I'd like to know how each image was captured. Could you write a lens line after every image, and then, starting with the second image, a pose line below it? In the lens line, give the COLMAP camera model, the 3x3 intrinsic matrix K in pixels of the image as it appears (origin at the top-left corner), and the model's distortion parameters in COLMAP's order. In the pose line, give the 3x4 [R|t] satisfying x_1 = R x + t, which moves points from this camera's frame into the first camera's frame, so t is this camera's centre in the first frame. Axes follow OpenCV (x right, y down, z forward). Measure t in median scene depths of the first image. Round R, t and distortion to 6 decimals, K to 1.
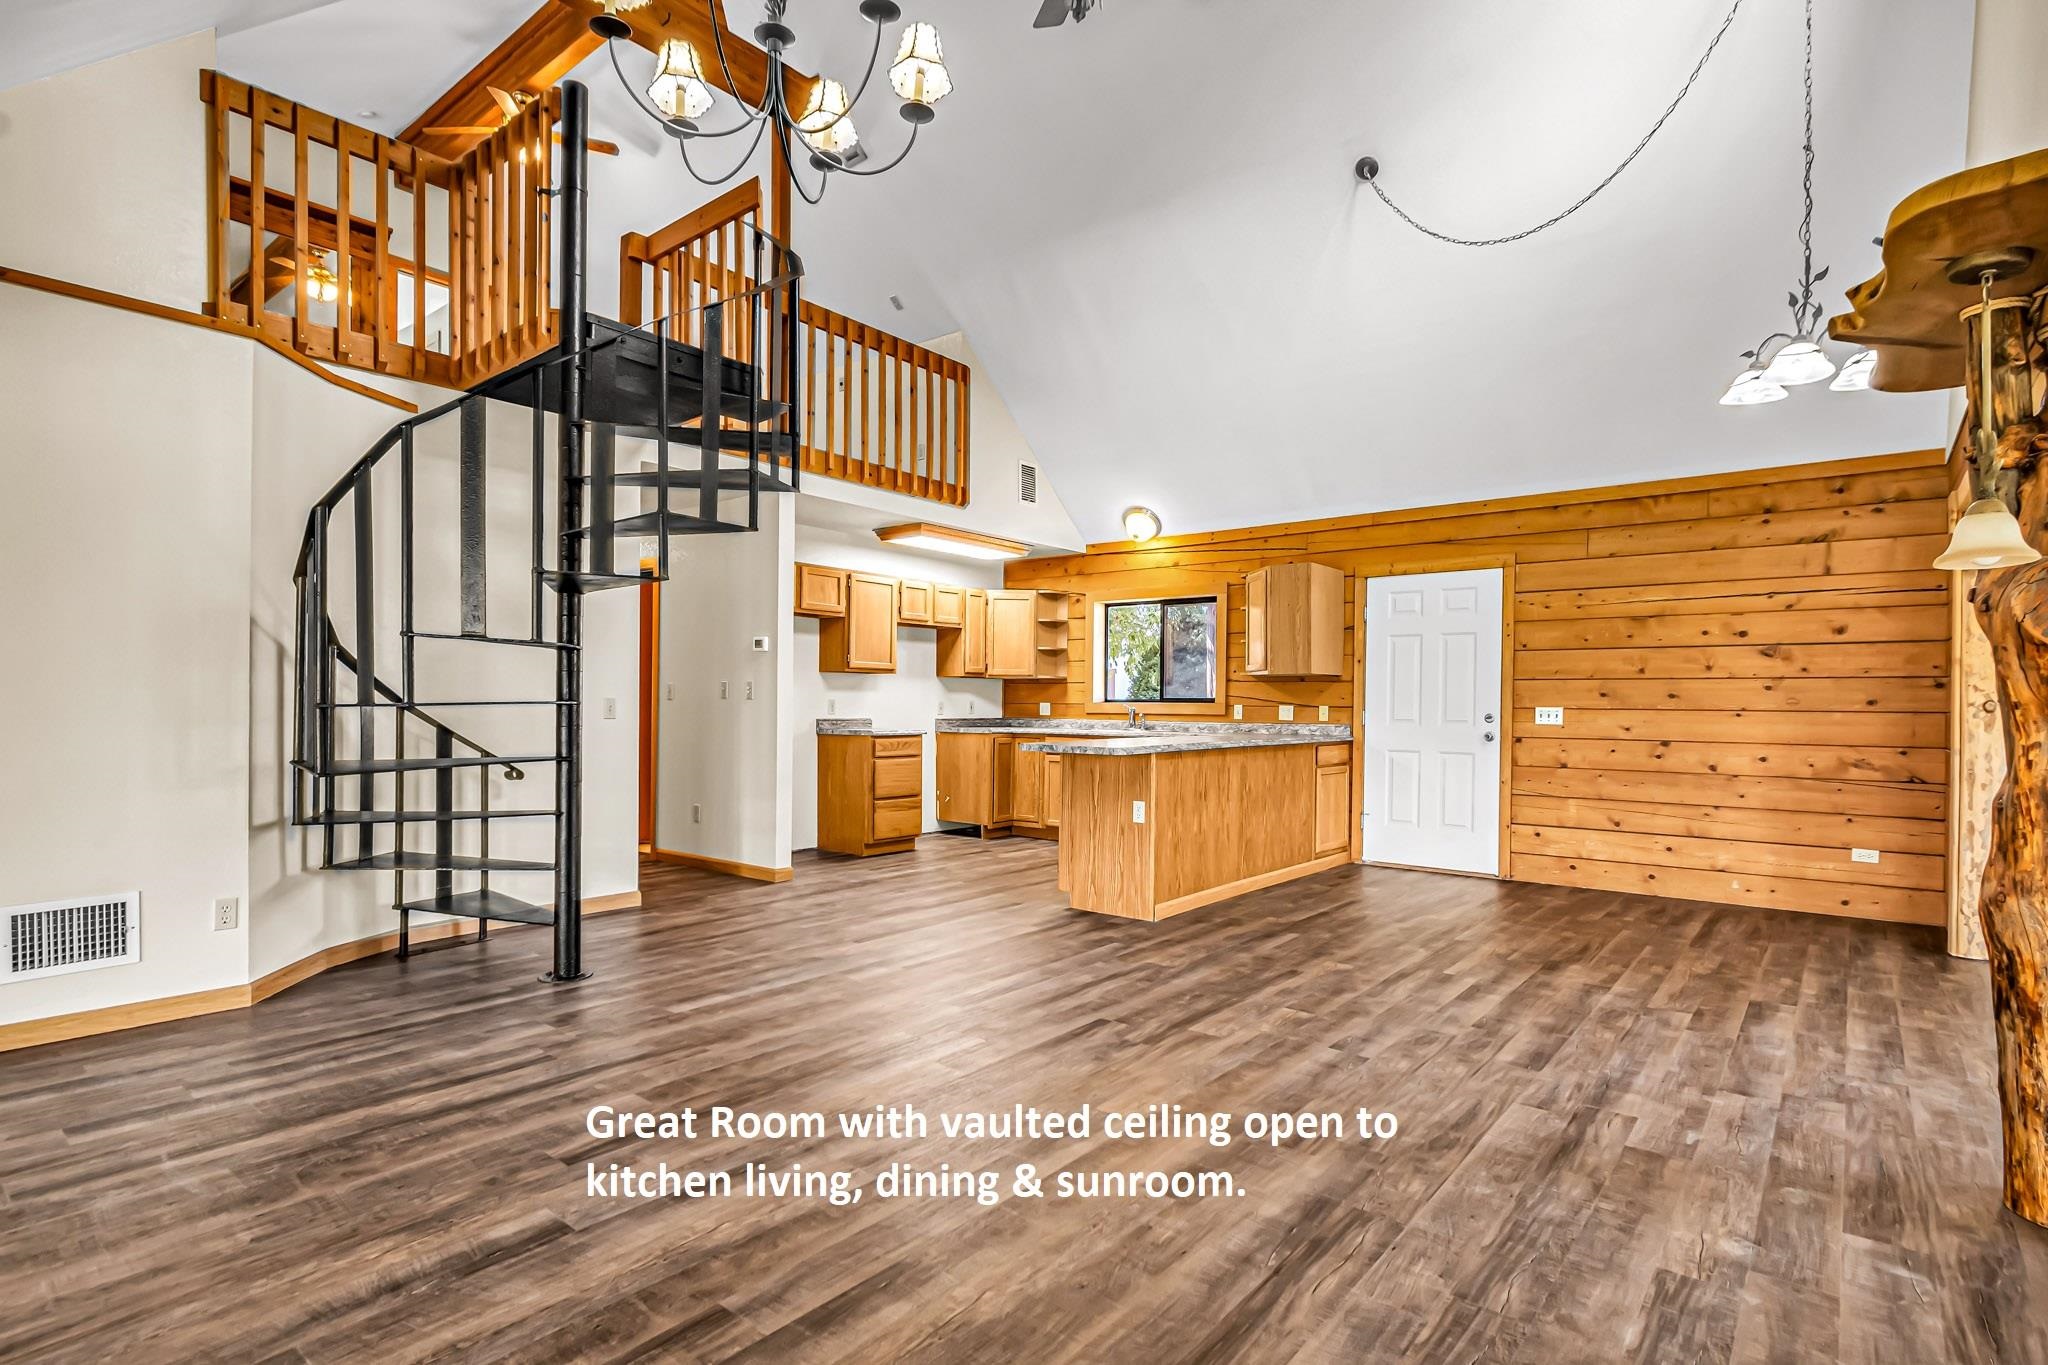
lens RADIAL K [[1015.3, 0, 1028.3], [0, 1015.3, 719.7], [0, 0, 1]] dist [0.002365, -0.002465]
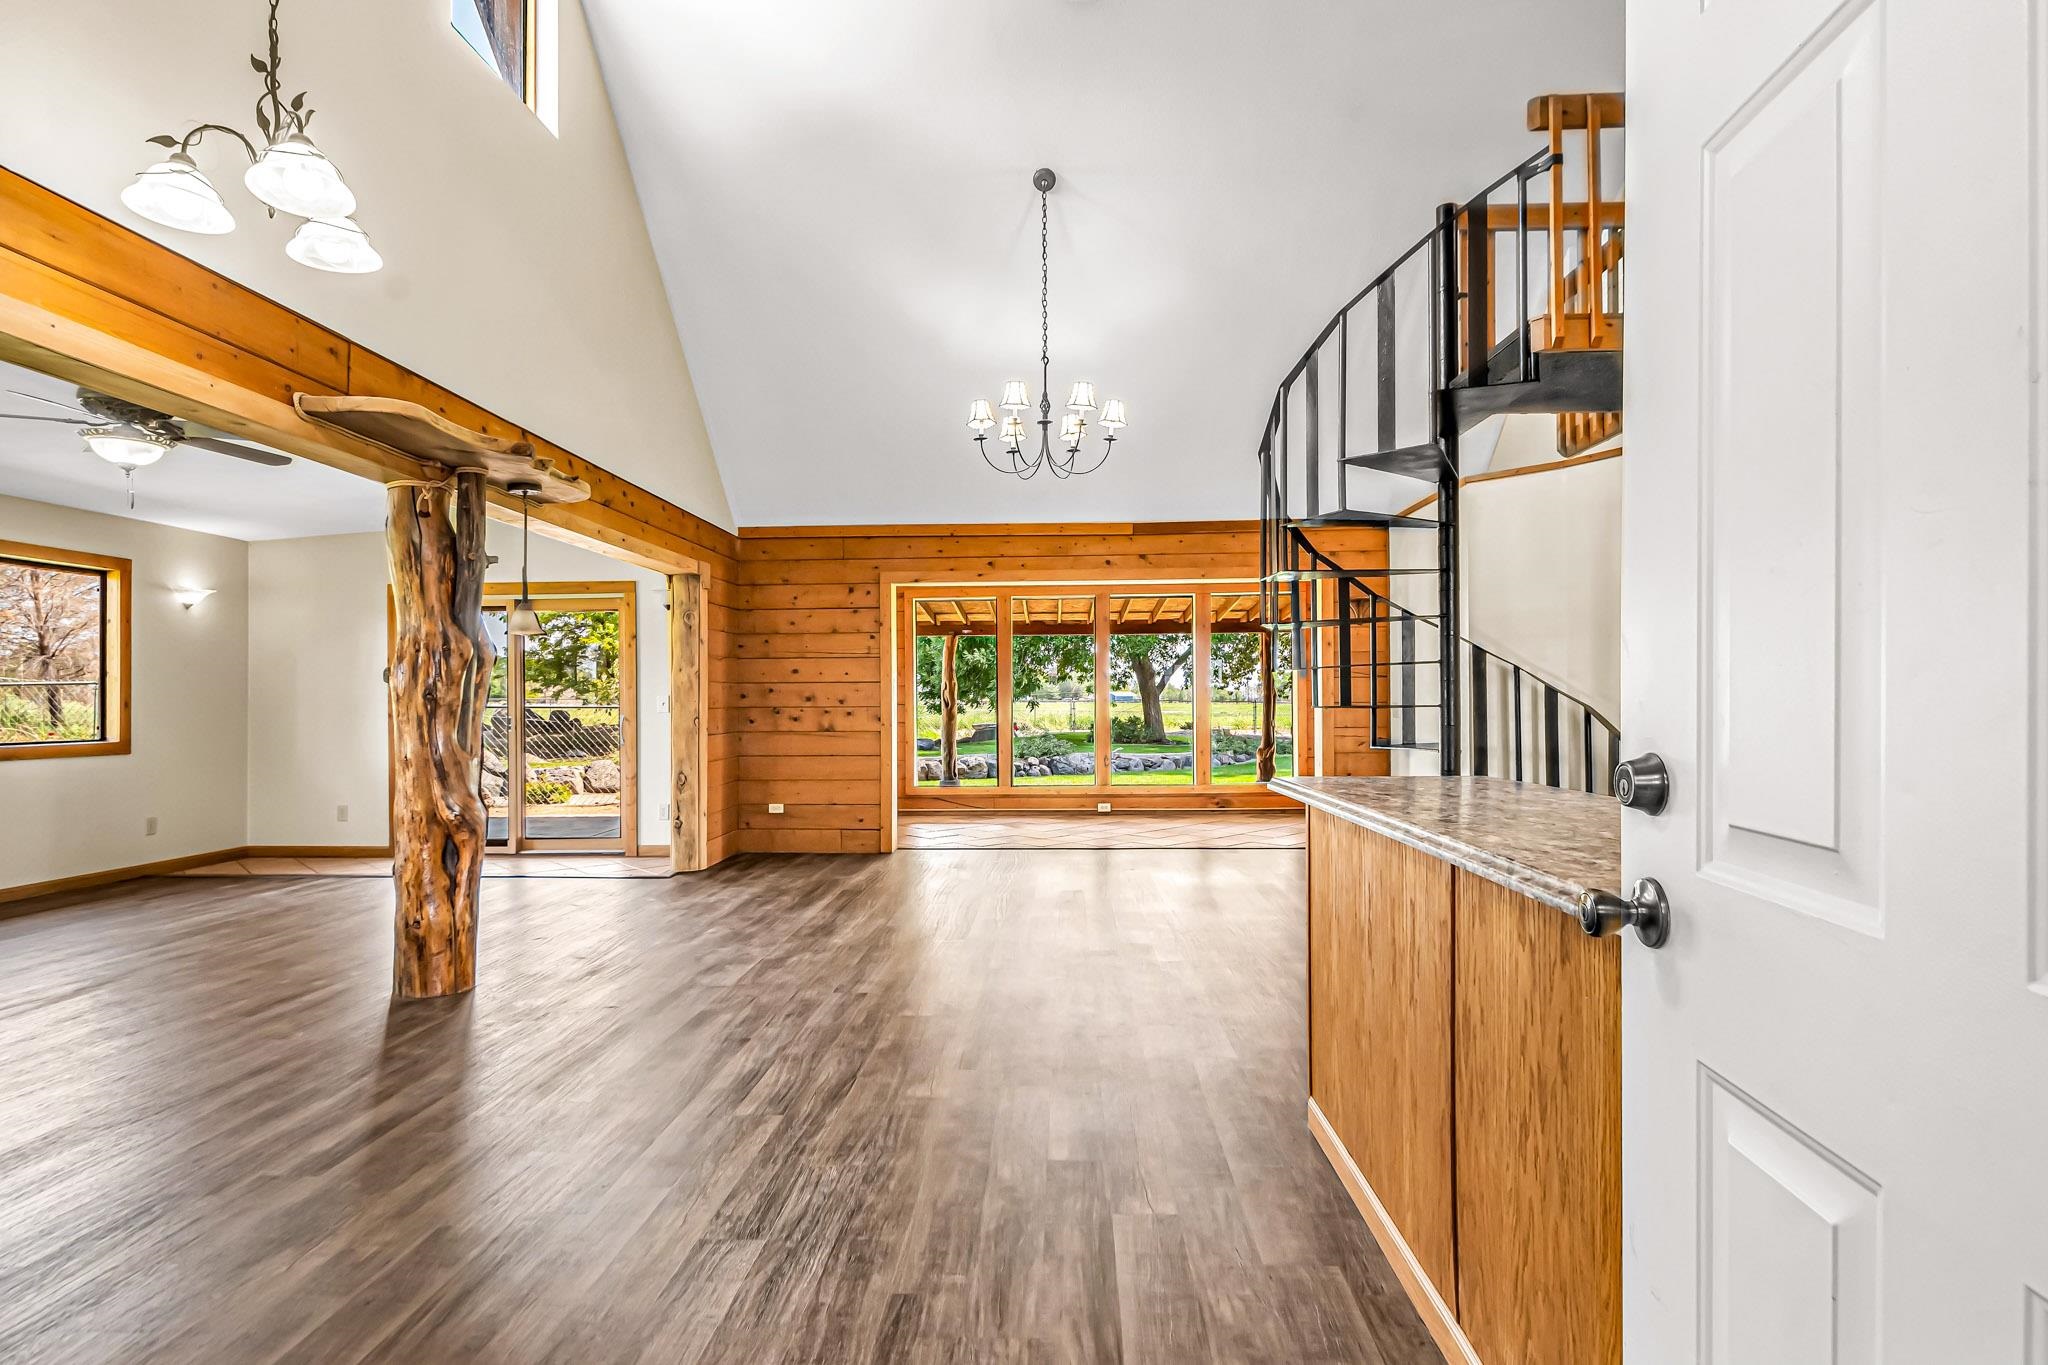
lens RADIAL K [[1015.3, 0, 1029.0], [0, 1015.3, 694.9], [0, 0, 1]] dist [0.002365, -0.002465]
pose [[-0.801964, -0.004664, -0.597354, 0.436750], [-0.003183, 0.999989, -0.003535, -0.013698], [0.597363, -0.000934, -0.801970, 1.052210]]
